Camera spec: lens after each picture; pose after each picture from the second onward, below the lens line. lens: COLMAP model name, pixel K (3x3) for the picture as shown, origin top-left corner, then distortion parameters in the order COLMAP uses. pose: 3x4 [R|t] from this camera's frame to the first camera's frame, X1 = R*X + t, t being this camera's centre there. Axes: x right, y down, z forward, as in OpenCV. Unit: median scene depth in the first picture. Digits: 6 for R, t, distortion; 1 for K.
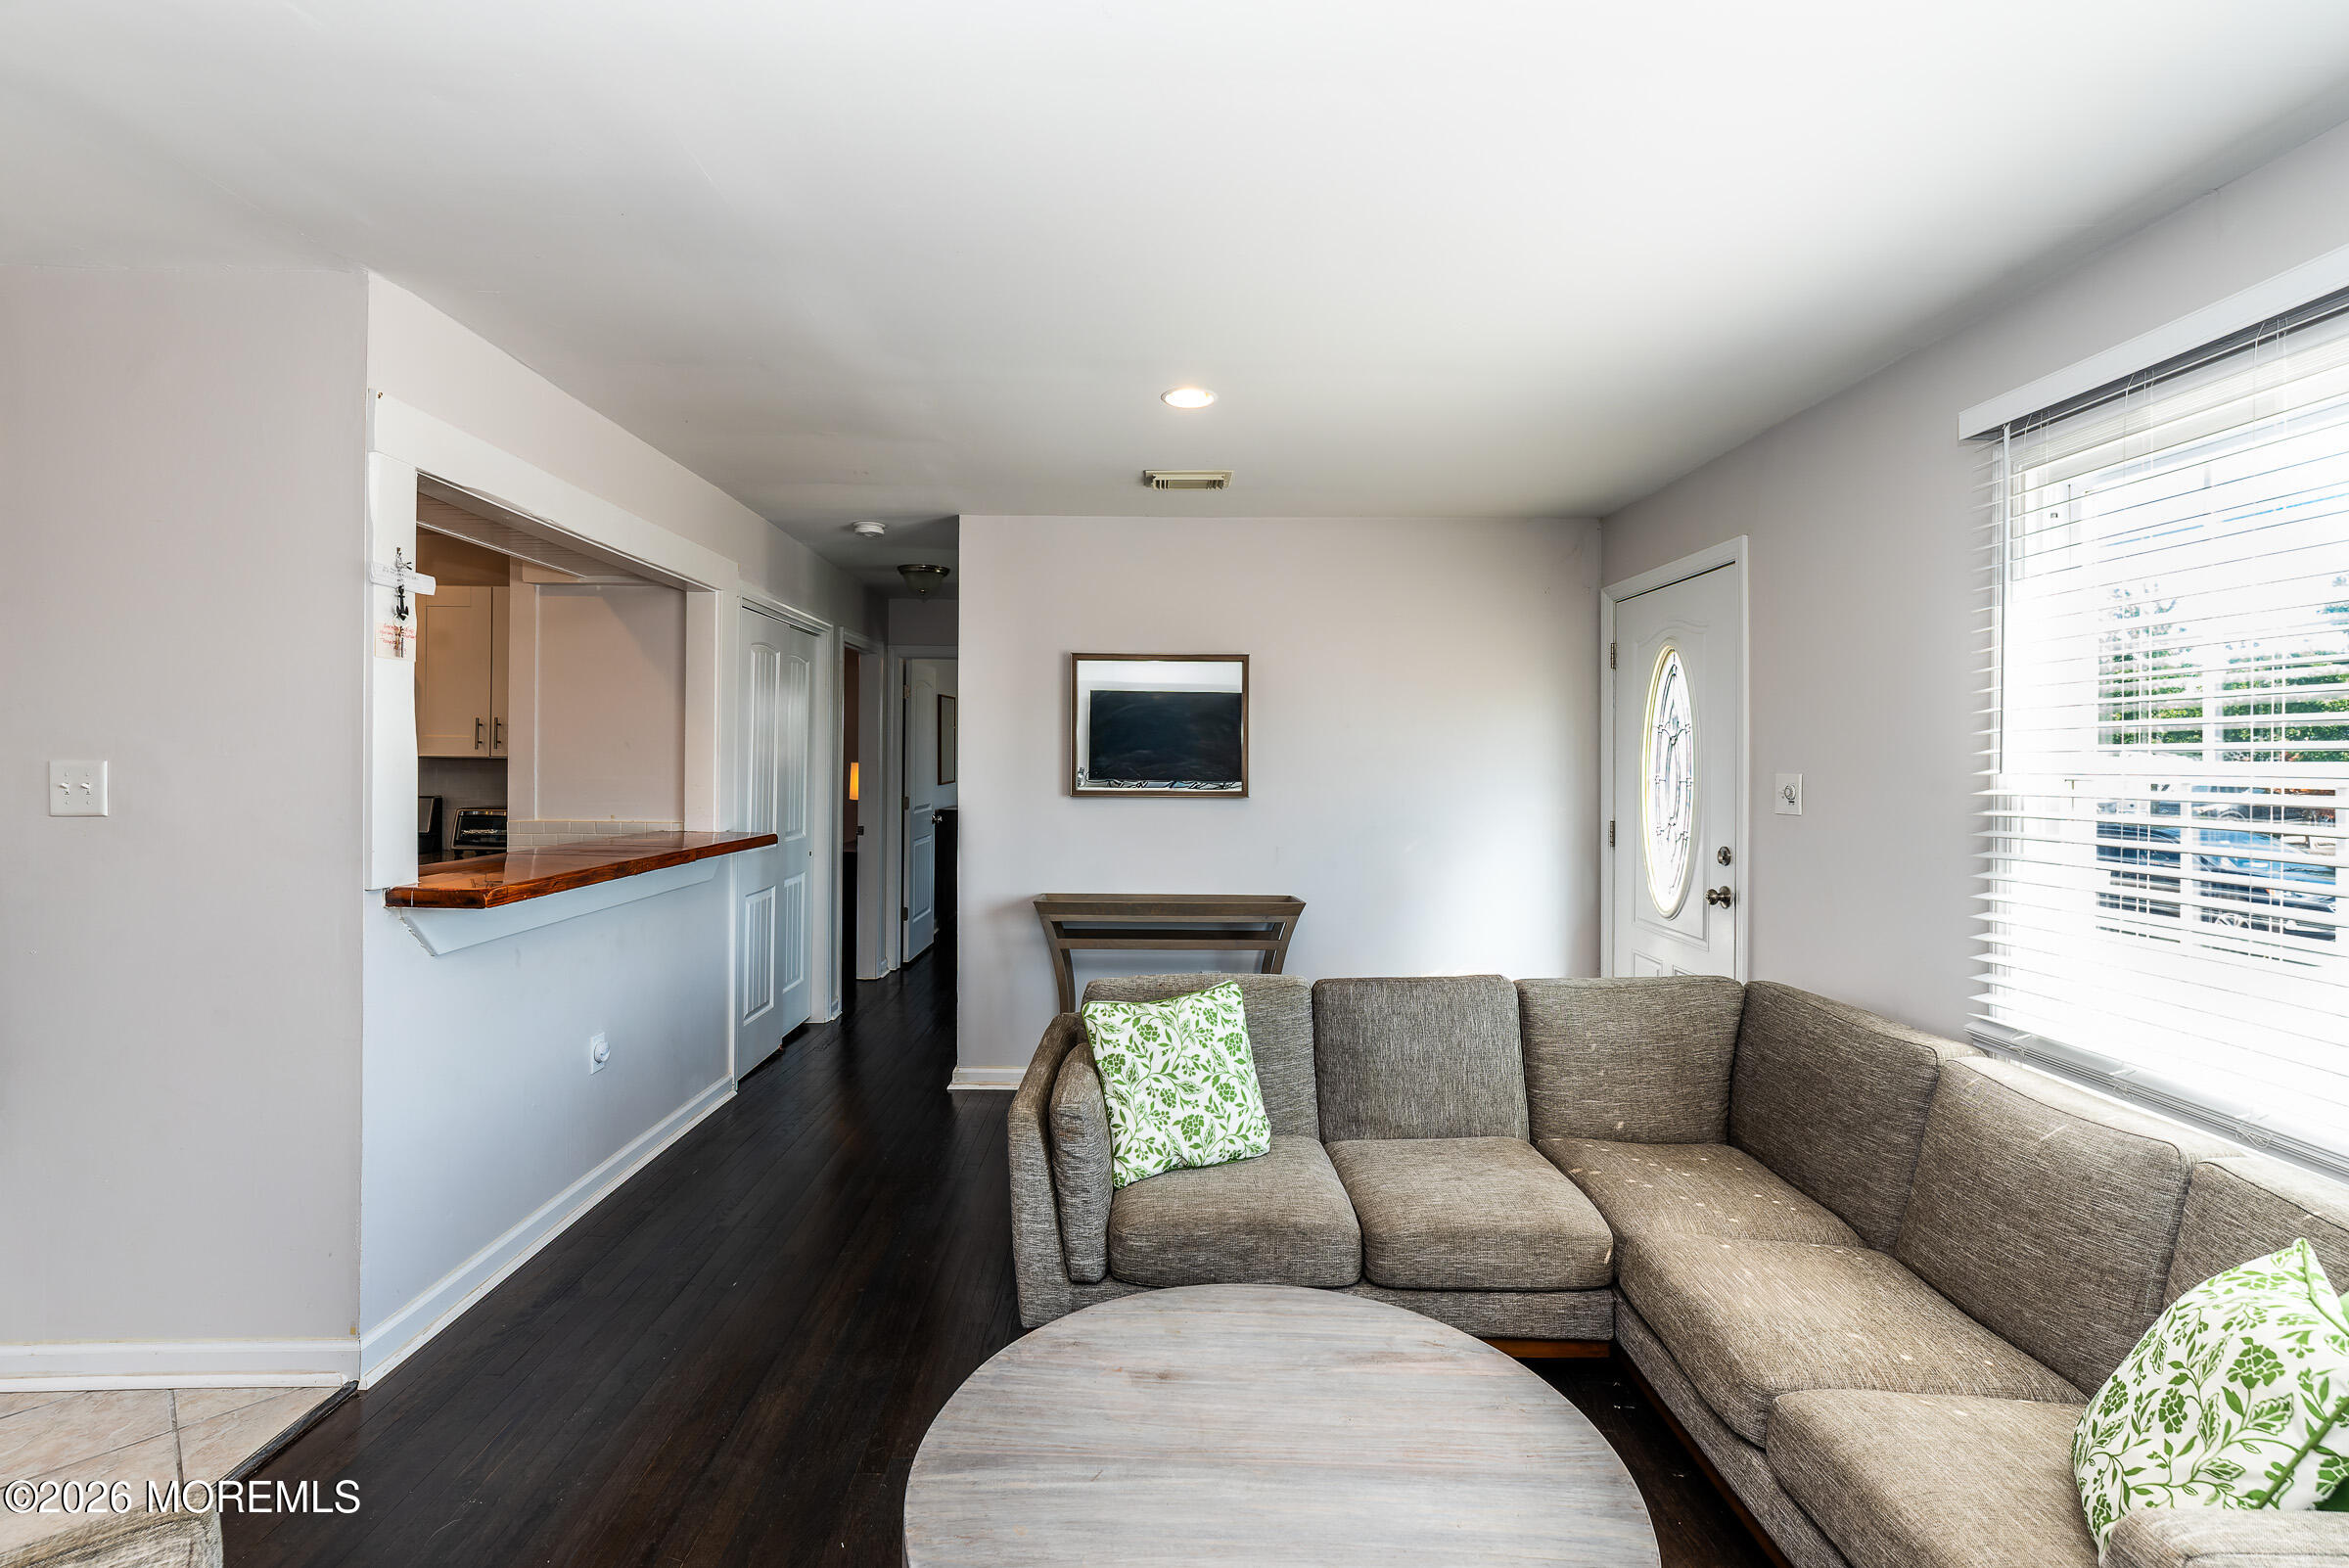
lens RADIAL K [[1025.3, 0, 1185.0], [0, 1025.3, 775.1], [0, 0, 1]] dist [-0.001153, 0.000094]
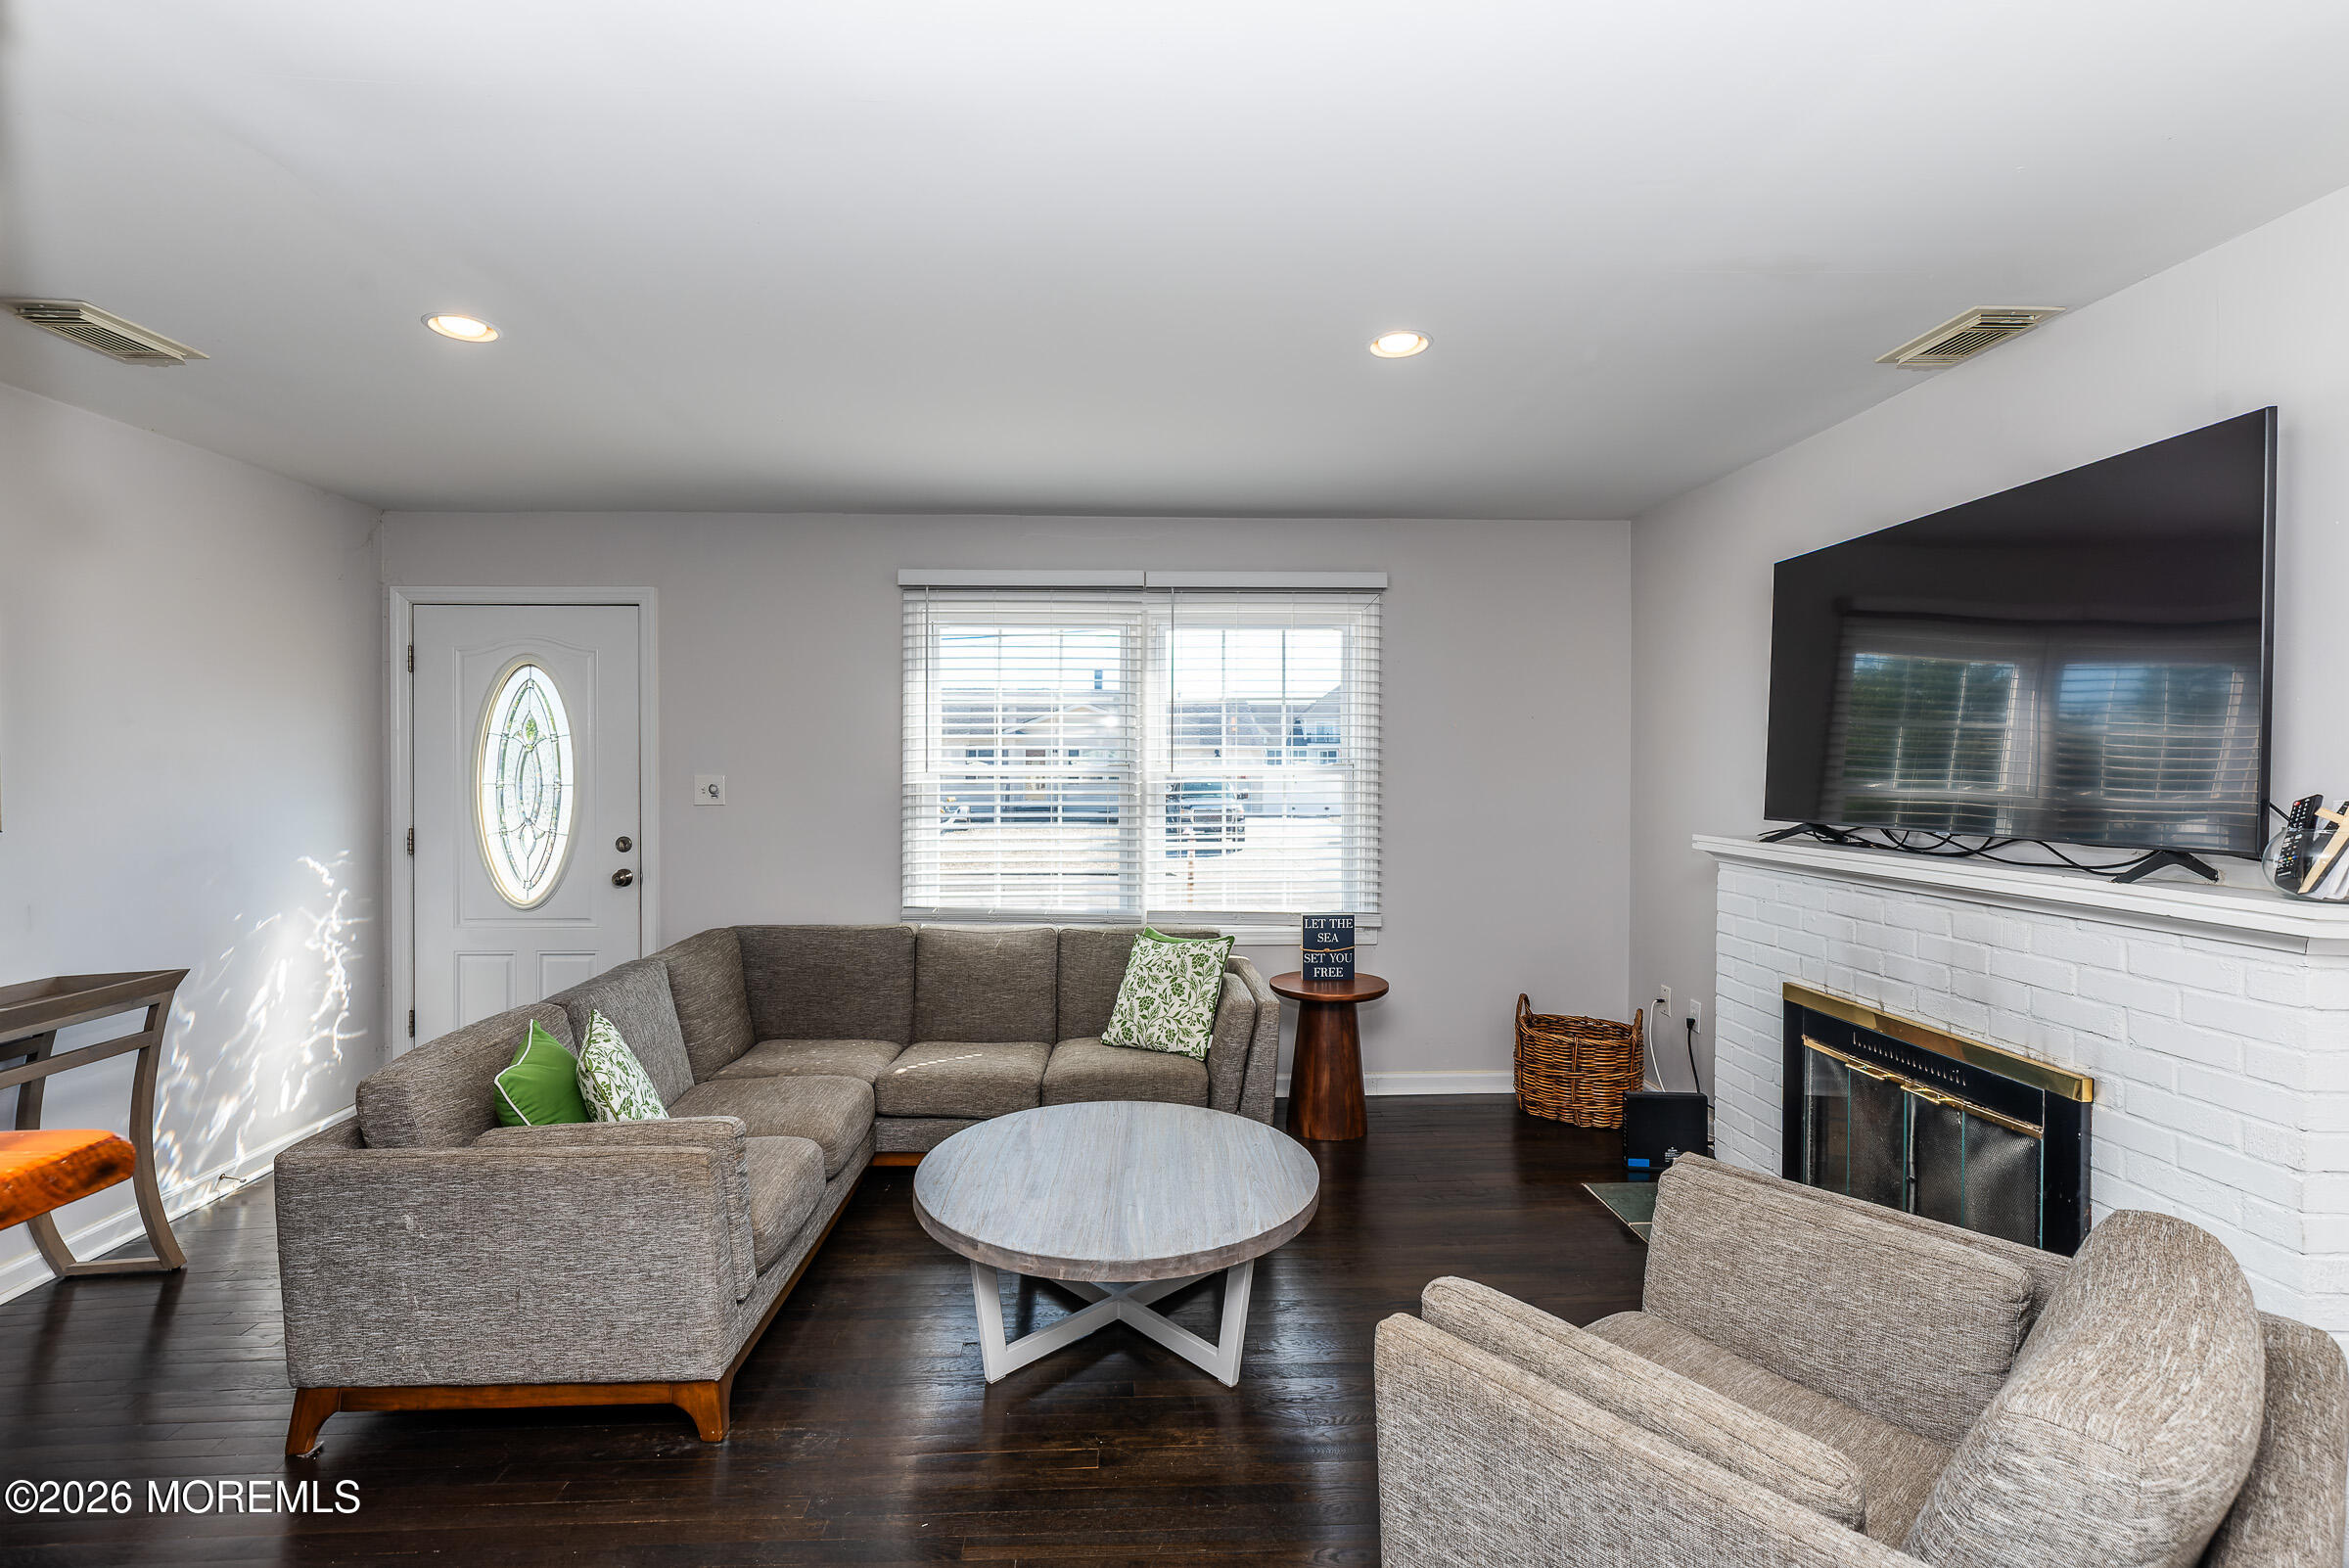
lens RADIAL K [[1025.3, 0, 1185.0], [0, 1025.3, 775.1], [0, 0, 1]] dist [-0.001153, 0.000094]
pose [[0.003577, -0.017839, 0.999834, -0.757468], [0.013582, 0.999749, 0.017789, -0.016310], [-0.999901, 0.013517, 0.003818, 0.373404]]
